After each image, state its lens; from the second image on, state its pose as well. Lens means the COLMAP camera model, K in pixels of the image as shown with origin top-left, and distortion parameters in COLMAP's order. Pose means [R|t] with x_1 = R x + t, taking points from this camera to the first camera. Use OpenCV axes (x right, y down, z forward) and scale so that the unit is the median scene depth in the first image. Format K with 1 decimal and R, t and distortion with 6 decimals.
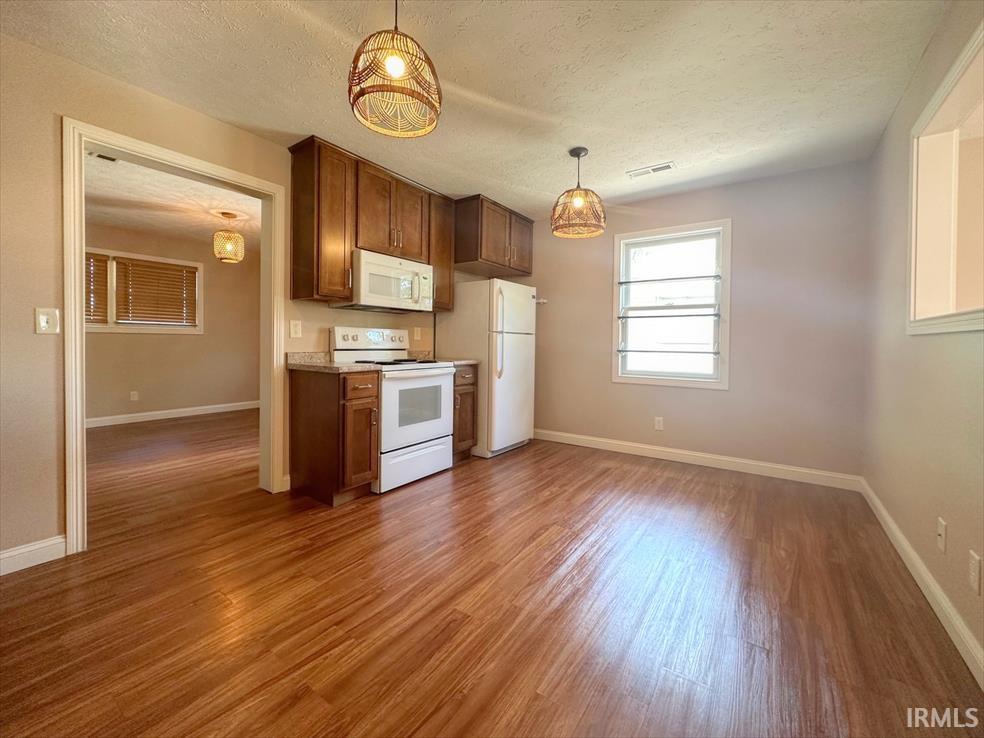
lens RADIAL K [[398.3, 0, 496.3], [0, 398.3, 348.2], [0, 0, 1]] dist [-0.000207, 0.000170]
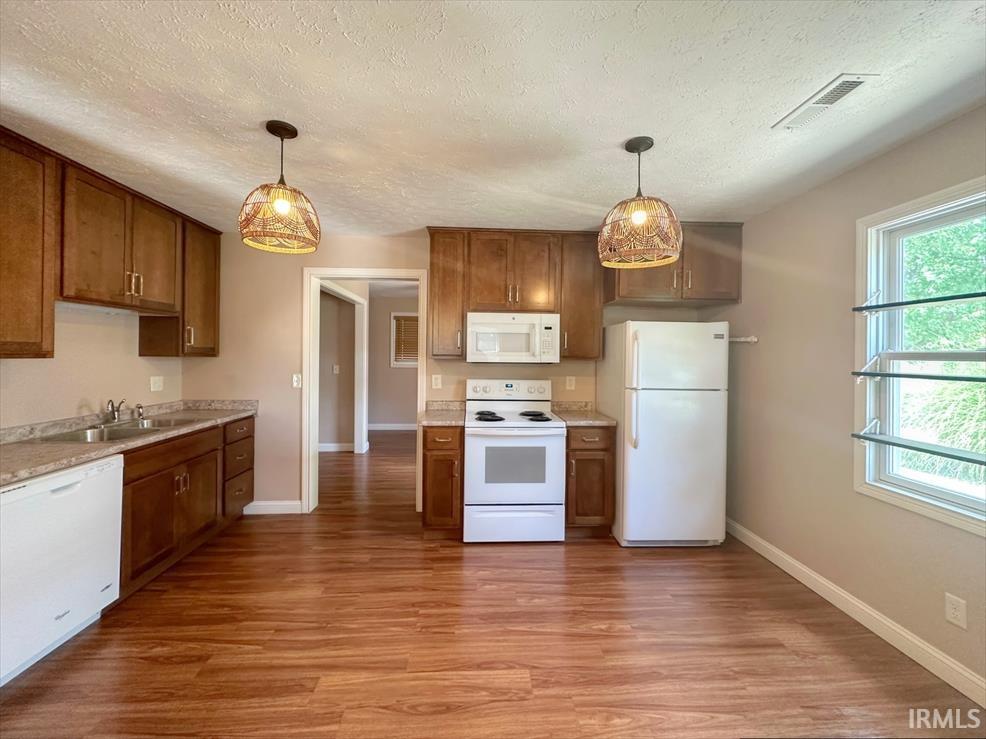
lens RADIAL K [[398.6, 0, 491.3], [0, 398.6, 354.8], [0, 0, 1]] dist [-0.000991, -0.000093]
pose [[0.617061, -0.001267, -0.786914, 0.565219], [-0.016913, 0.999746, -0.014872, -0.114734], [0.786734, 0.022486, 0.616883, 0.373232]]
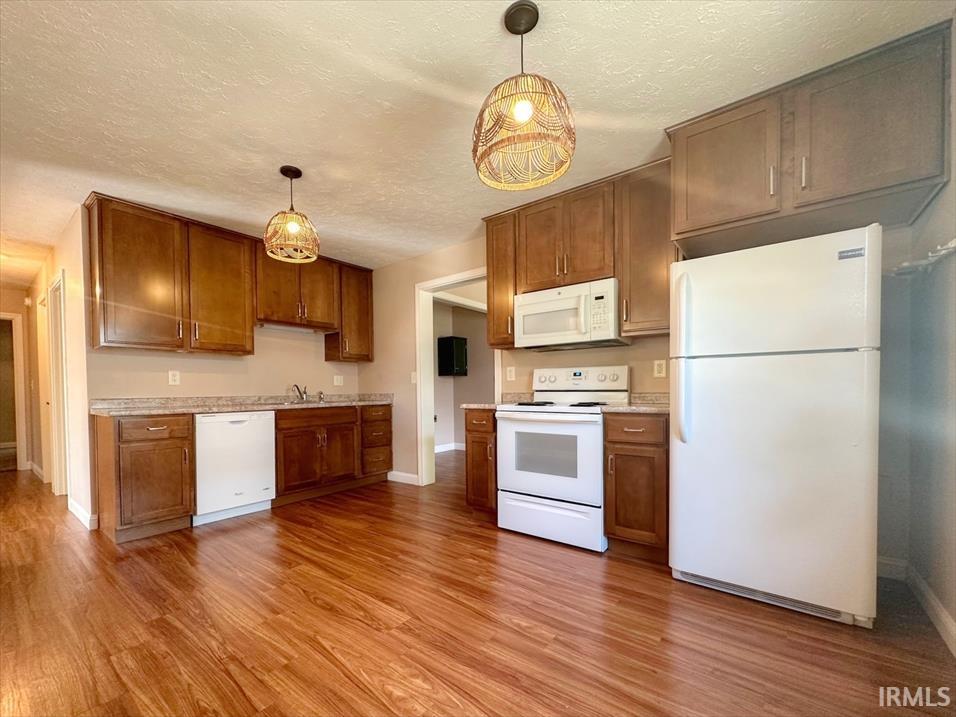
lens RADIAL K [[398.2, 0, 460.2], [0, 398.2, 396.7], [0, 0, 1]] dist [-0.001839, -0.000356]
pose [[-0.061690, 0.010637, -0.998039, 0.724950], [-0.002714, 0.999938, 0.010825, 0.009786], [0.998092, 0.003377, -0.061657, 0.918410]]
